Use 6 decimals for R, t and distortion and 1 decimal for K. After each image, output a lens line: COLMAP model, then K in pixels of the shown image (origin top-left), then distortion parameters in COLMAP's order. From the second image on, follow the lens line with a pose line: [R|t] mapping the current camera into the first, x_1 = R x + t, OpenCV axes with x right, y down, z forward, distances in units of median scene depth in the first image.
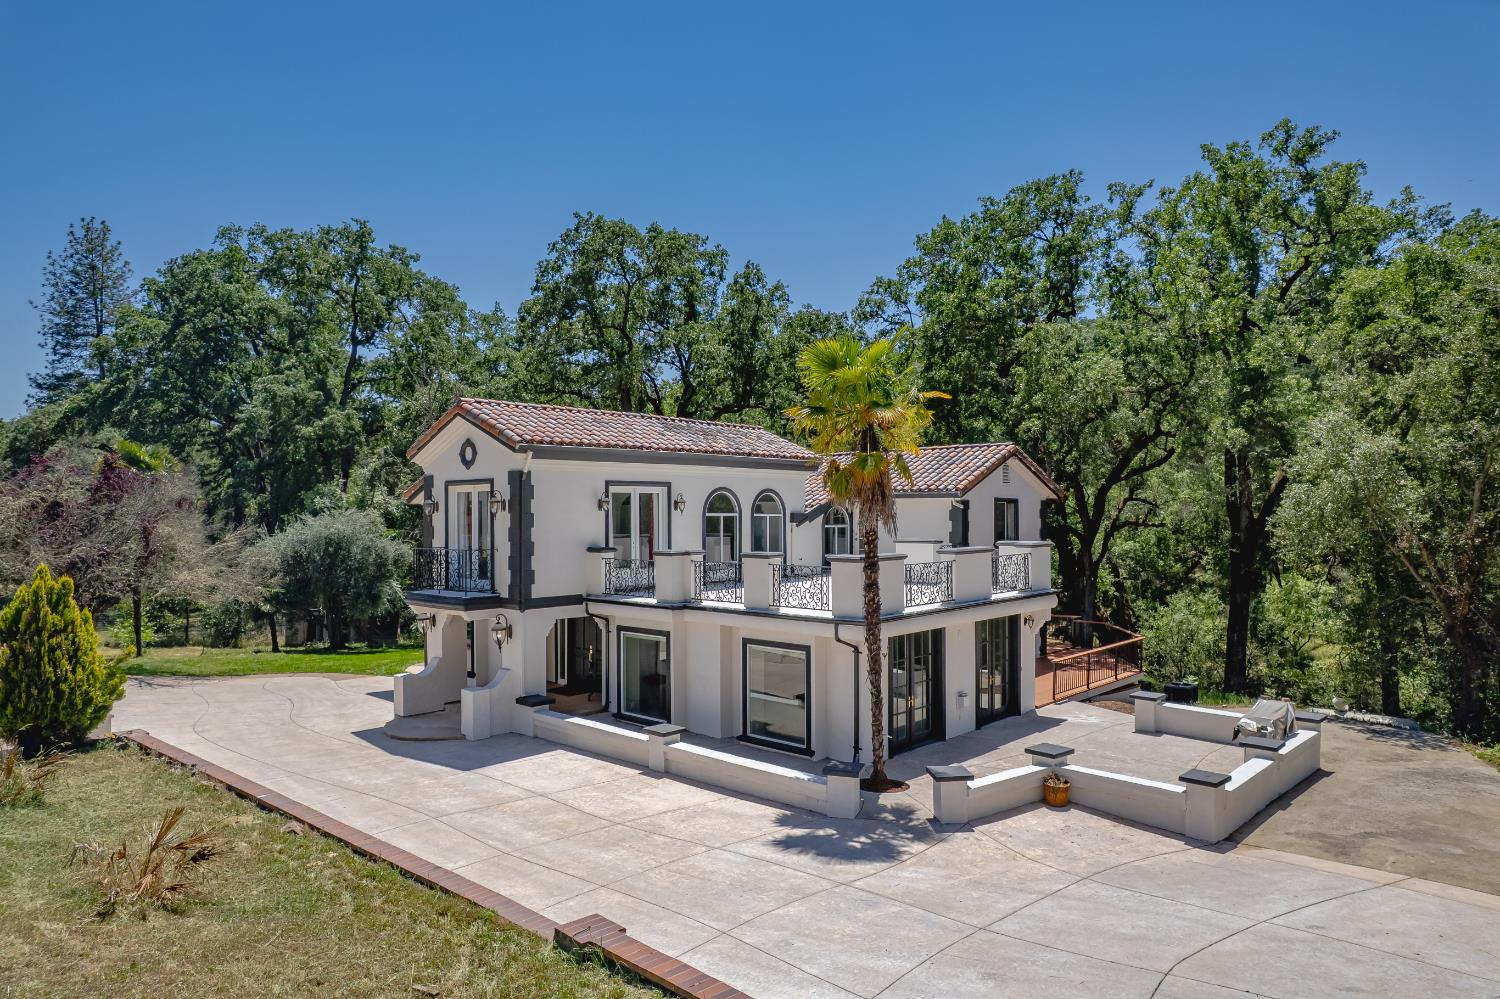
lens RADIAL K [[974.1, 0, 750.0], [0, 974.1, 499.5], [0, 0, 1]] dist [-0.079356, 0.076904]
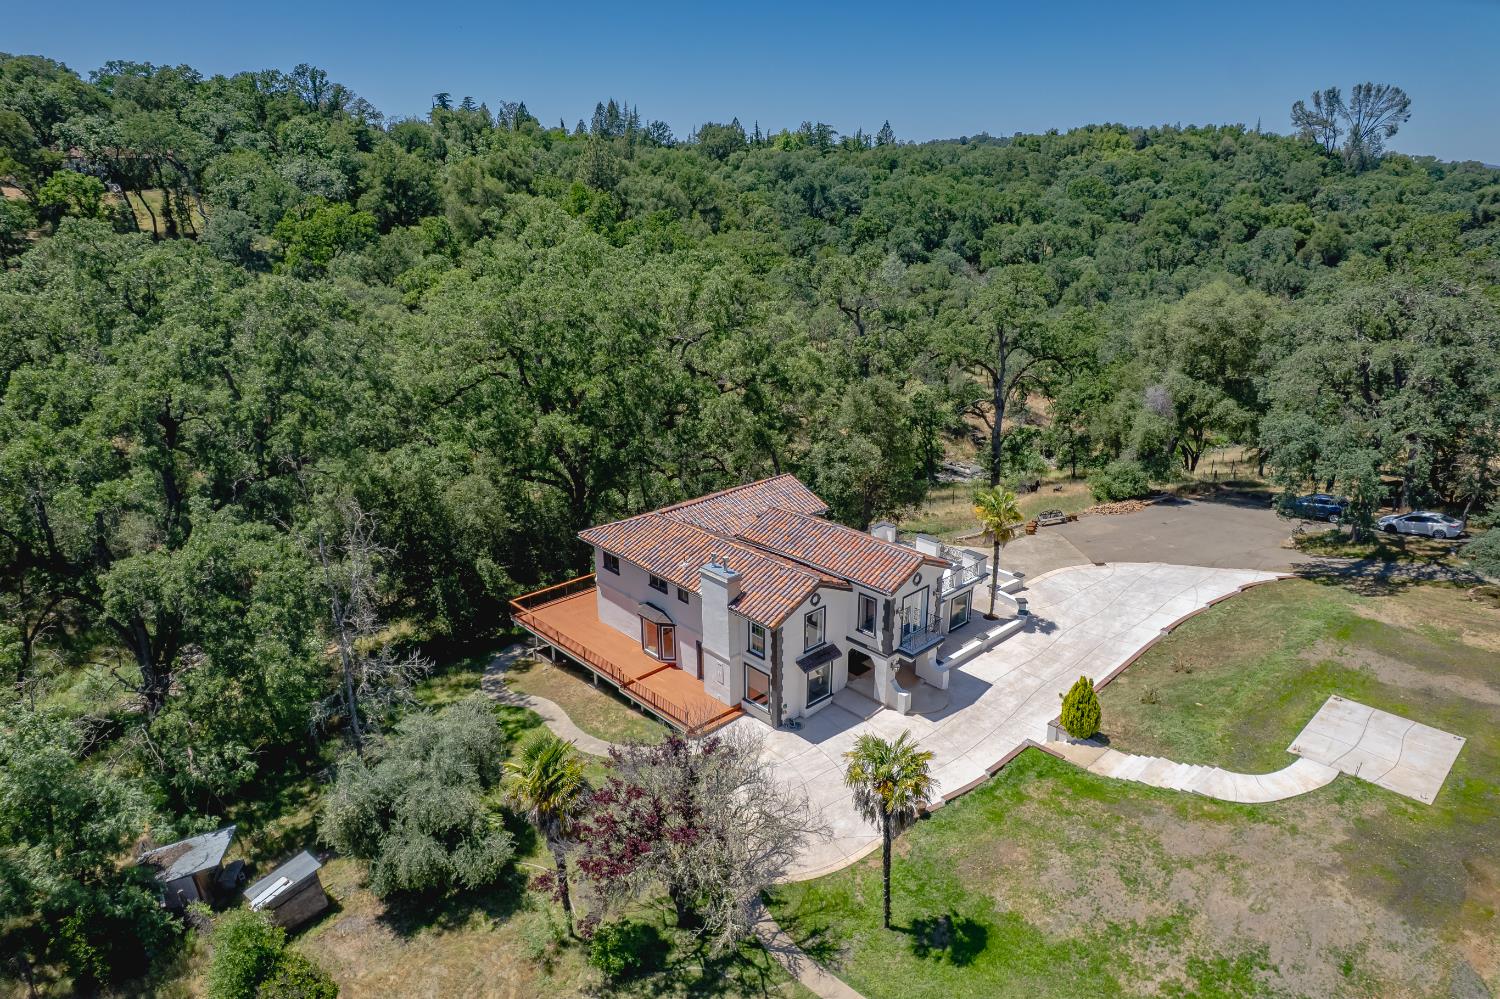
lens RADIAL K [[960.4, 0, 750.0], [0, 960.4, 499.5], [0, 0, 1]] dist [-0.075701, 0.073628]
pose [[0.056107, -0.320509, 0.945582, -2.284563], [-0.013134, 0.946755, 0.321686, -0.898490], [-0.998338, -0.030468, 0.048910, 1.325177]]
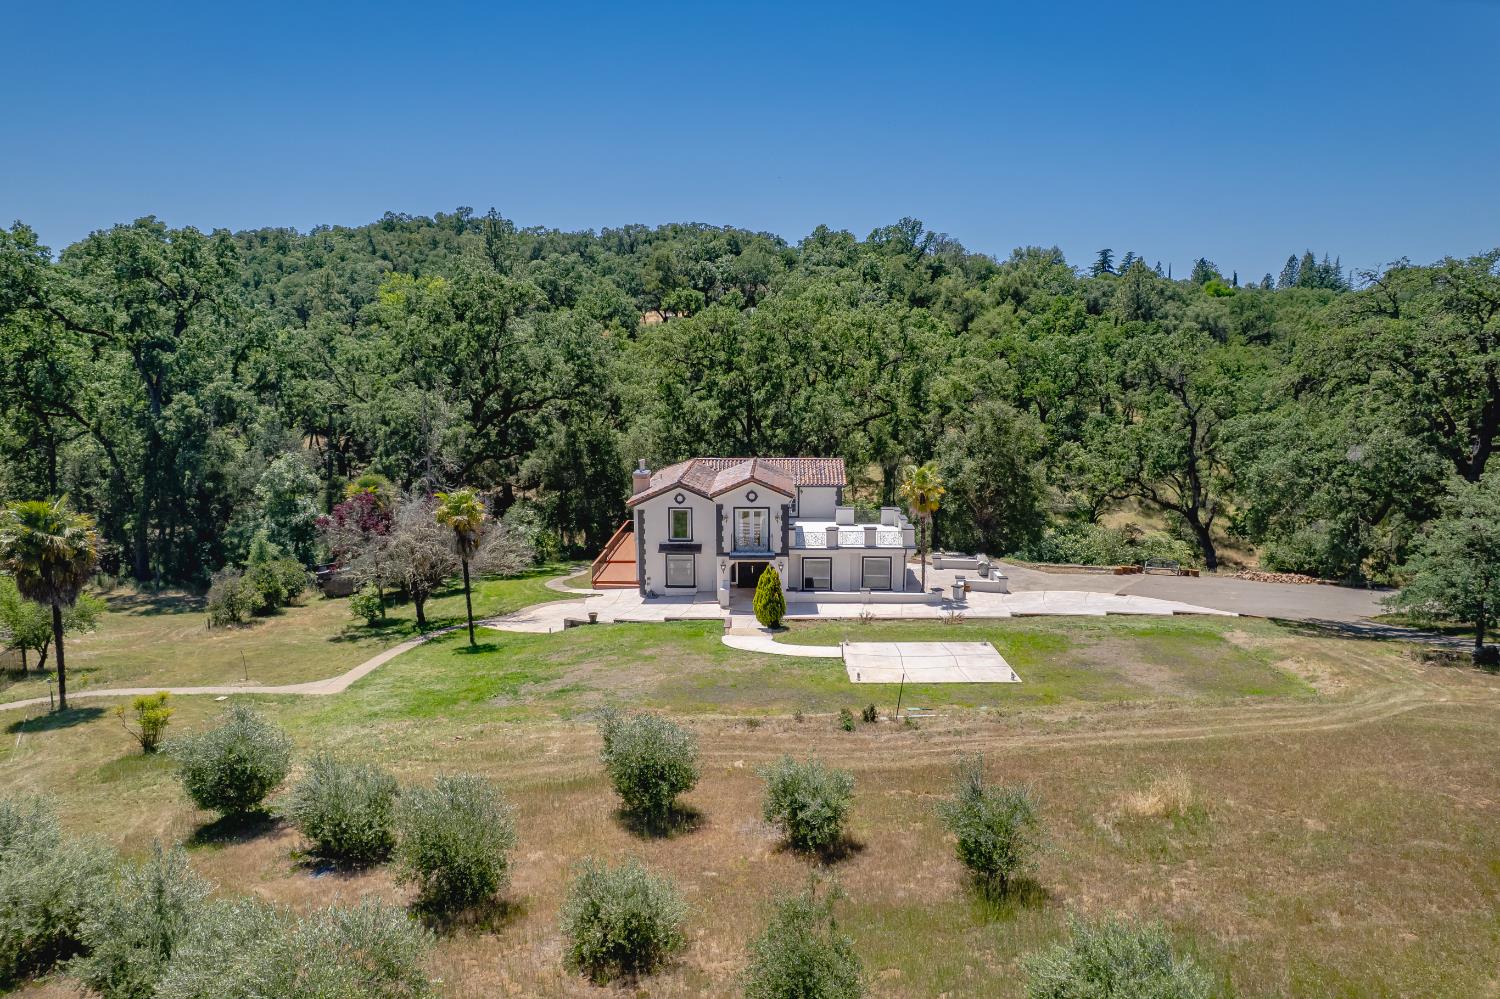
lens RADIAL K [[974.1, 0, 750.0], [0, 974.1, 499.5], [0, 0, 1]] dist [-0.079356, 0.076904]
pose [[0.743501, -0.092415, 0.662318, -2.023619], [-0.013153, 0.988193, 0.152650, -0.436307], [-0.668605, -0.122207, 0.733507, -0.842465]]
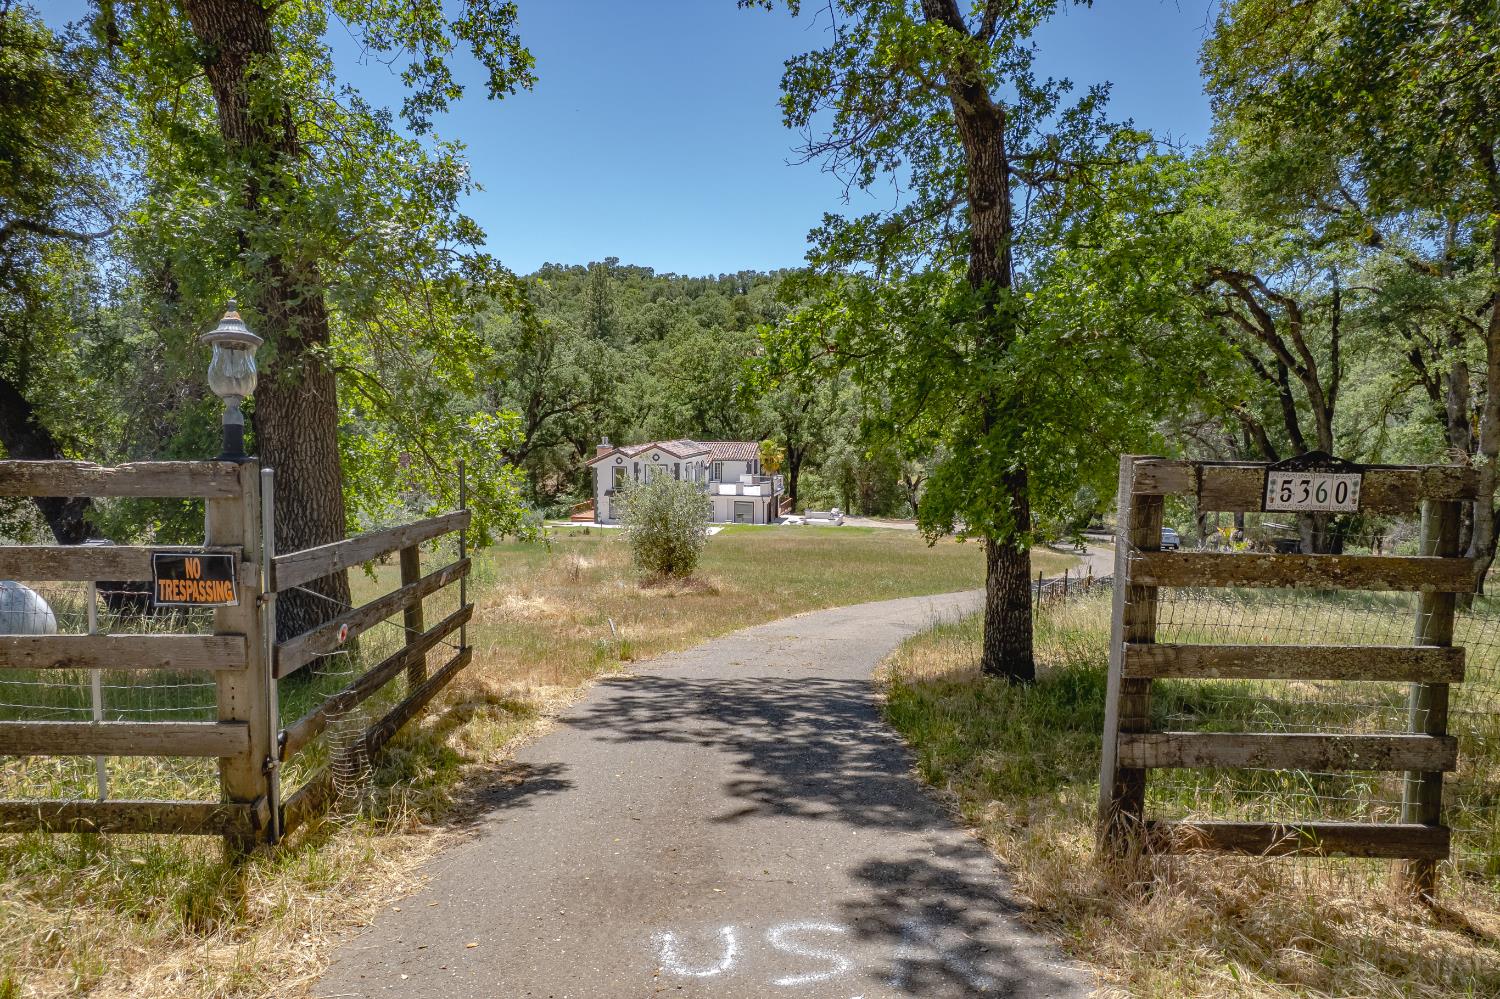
lens RADIAL K [[974.1, 0, 750.0], [0, 974.1, 499.5], [0, 0, 1]] dist [-0.079356, 0.076904]
pose [[0.856188, -0.047902, 0.514439, -2.043994], [-0.015002, 0.992968, 0.117429, -0.353681], [-0.516447, -0.108259, 0.849448, -2.570268]]
